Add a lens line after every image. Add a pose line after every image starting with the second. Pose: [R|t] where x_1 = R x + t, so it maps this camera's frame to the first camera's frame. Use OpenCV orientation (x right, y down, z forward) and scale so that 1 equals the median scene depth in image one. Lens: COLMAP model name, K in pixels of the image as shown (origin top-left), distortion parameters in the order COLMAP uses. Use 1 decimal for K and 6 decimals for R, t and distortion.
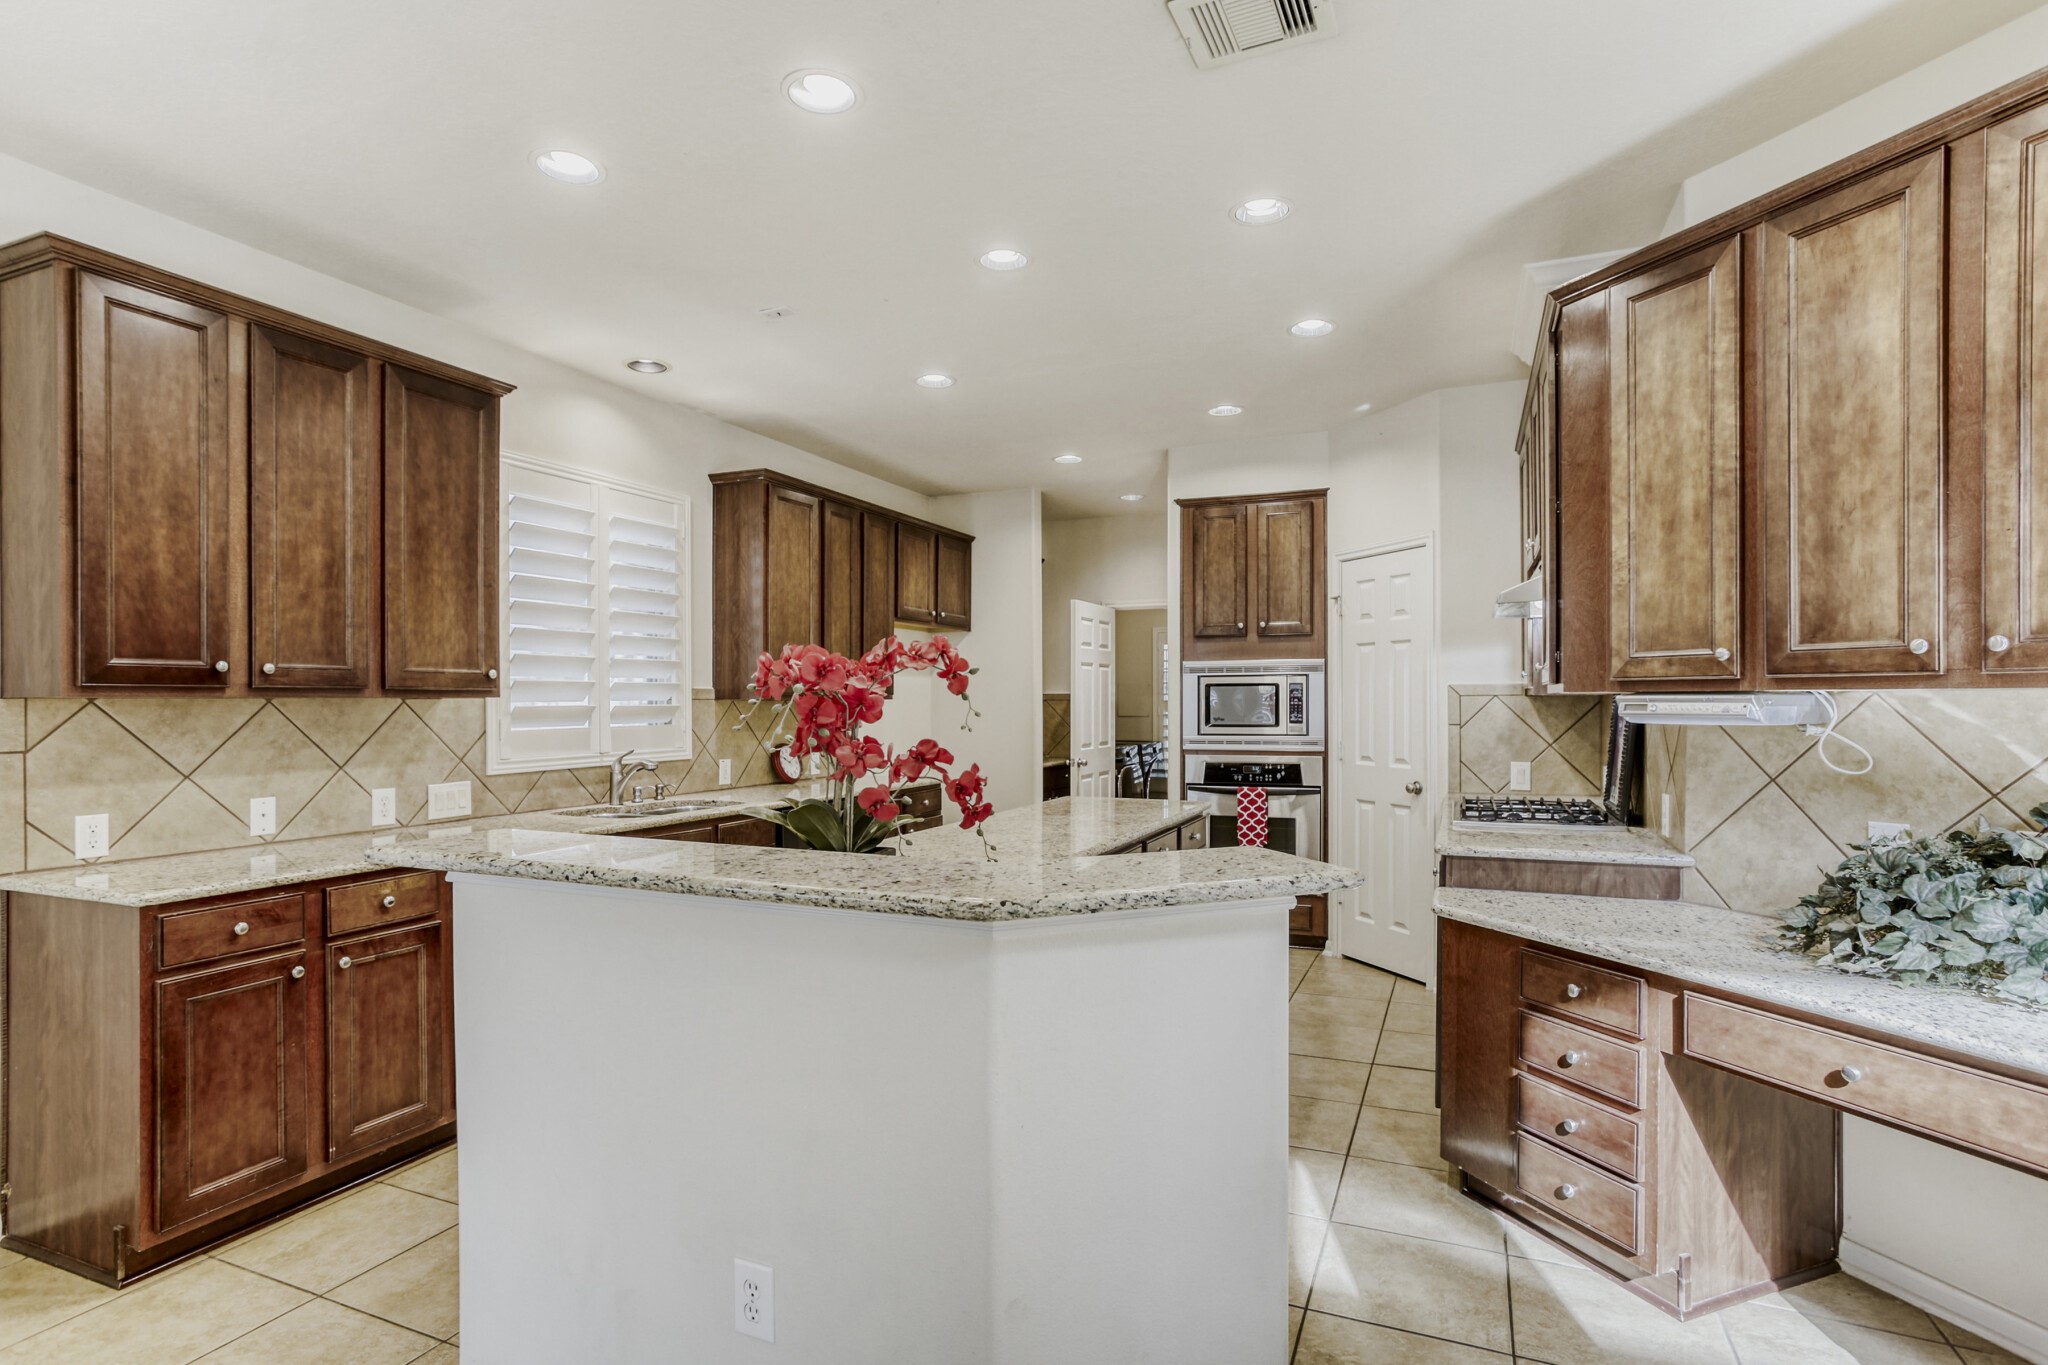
lens RADIAL K [[998.6, 0, 1011.9], [0, 998.6, 688.6], [0, 0, 1]] dist [-0.065283, 0.038169]
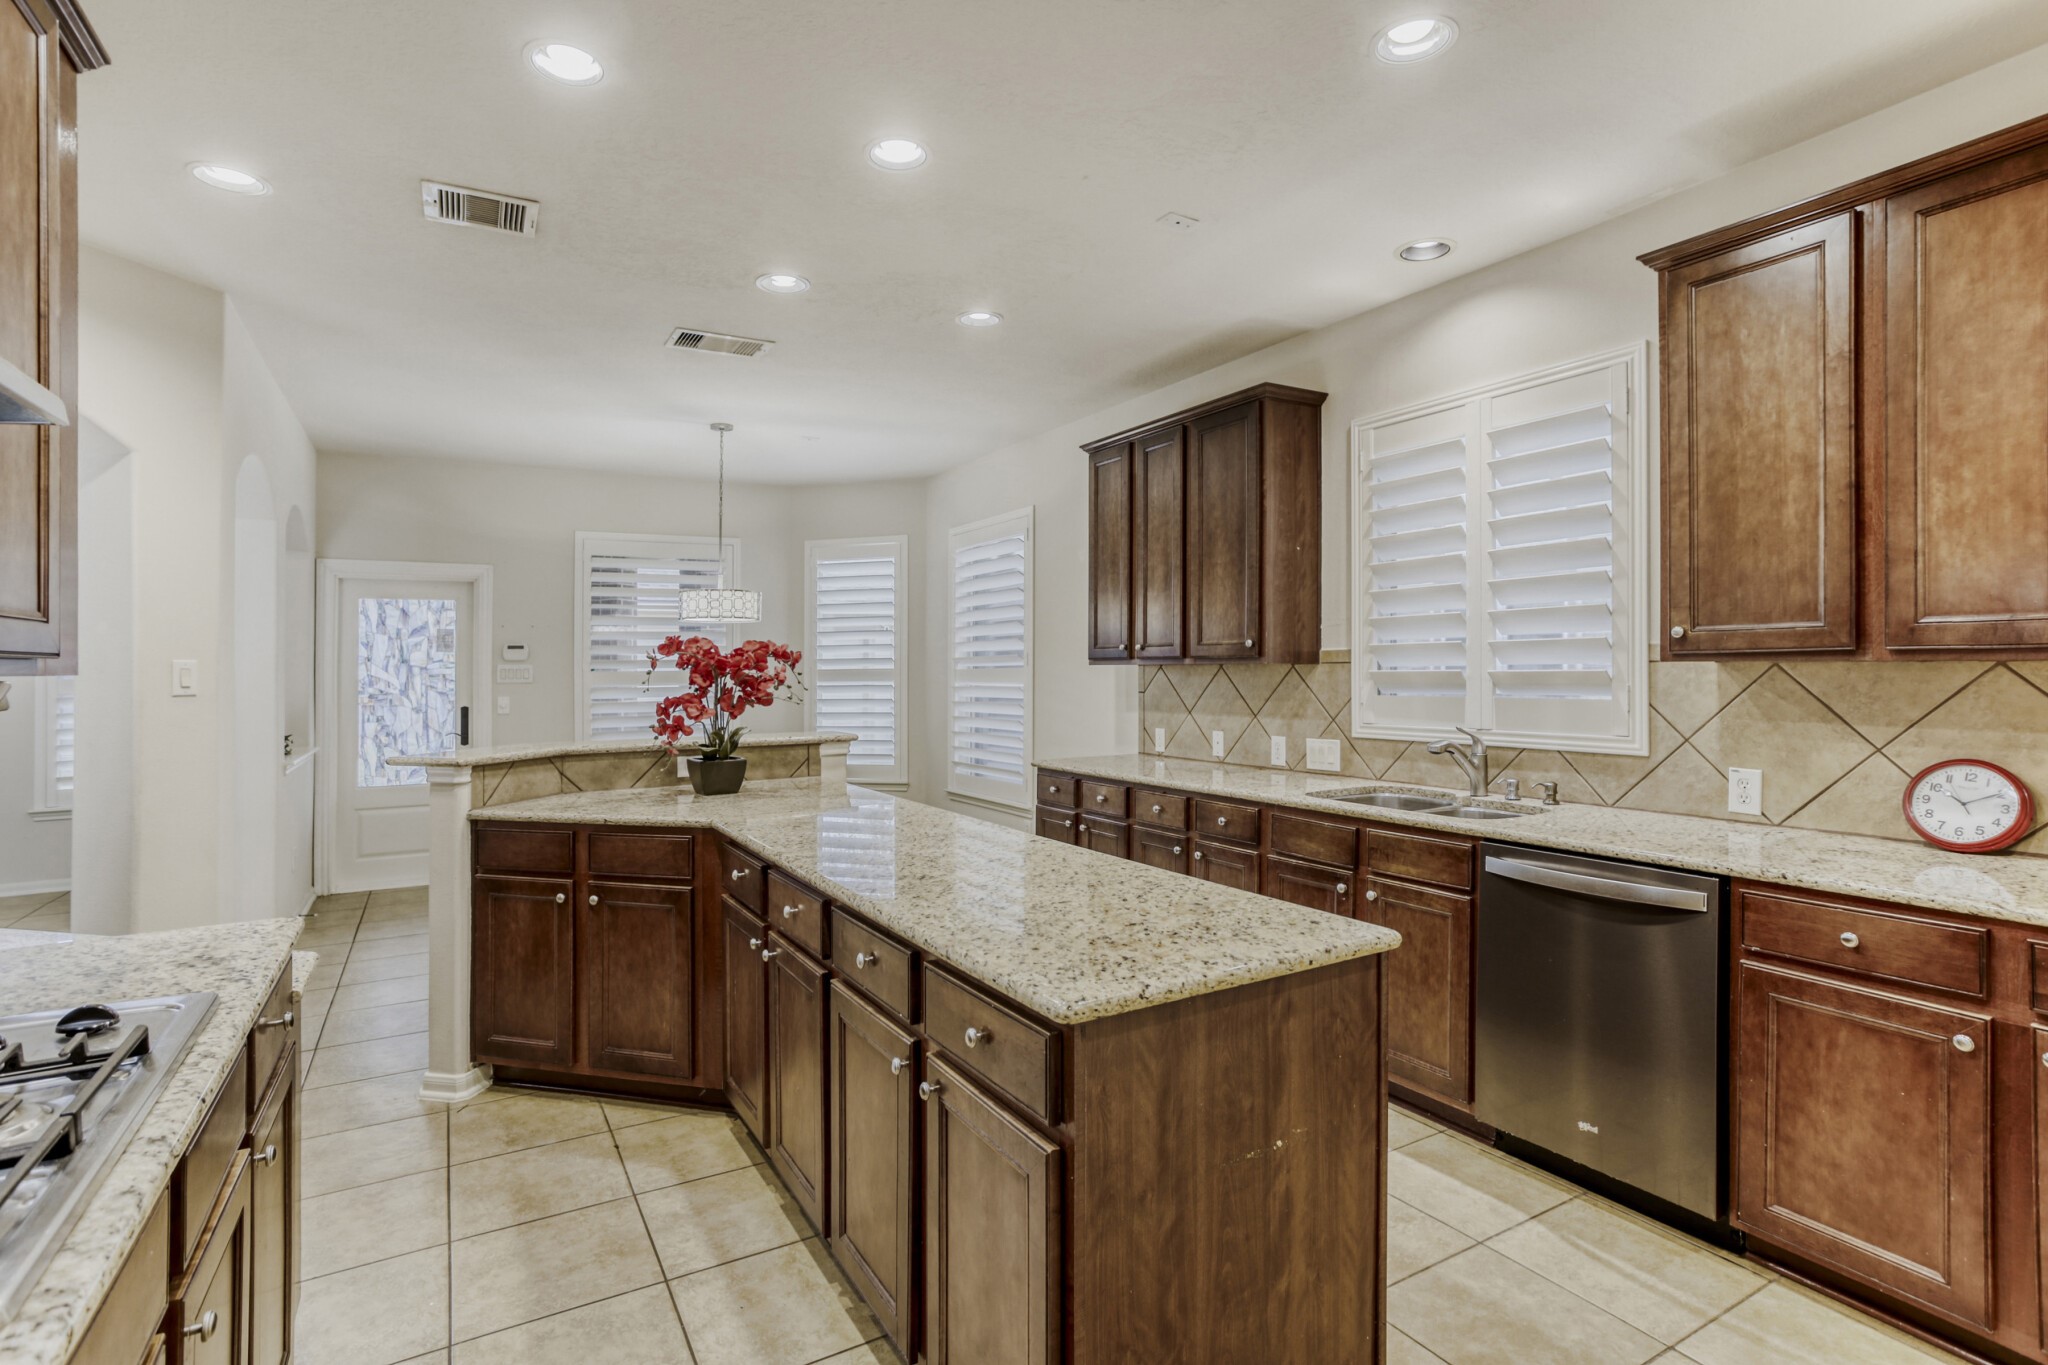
lens RADIAL K [[998.6, 0, 1011.9], [0, 998.6, 688.6], [0, 0, 1]] dist [-0.065283, 0.038169]
pose [[-0.594795, 0.019629, -0.803638, 0.549164], [0.015934, 0.999793, 0.012626, 0.018298], [0.803719, -0.005295, -0.594985, 1.389636]]
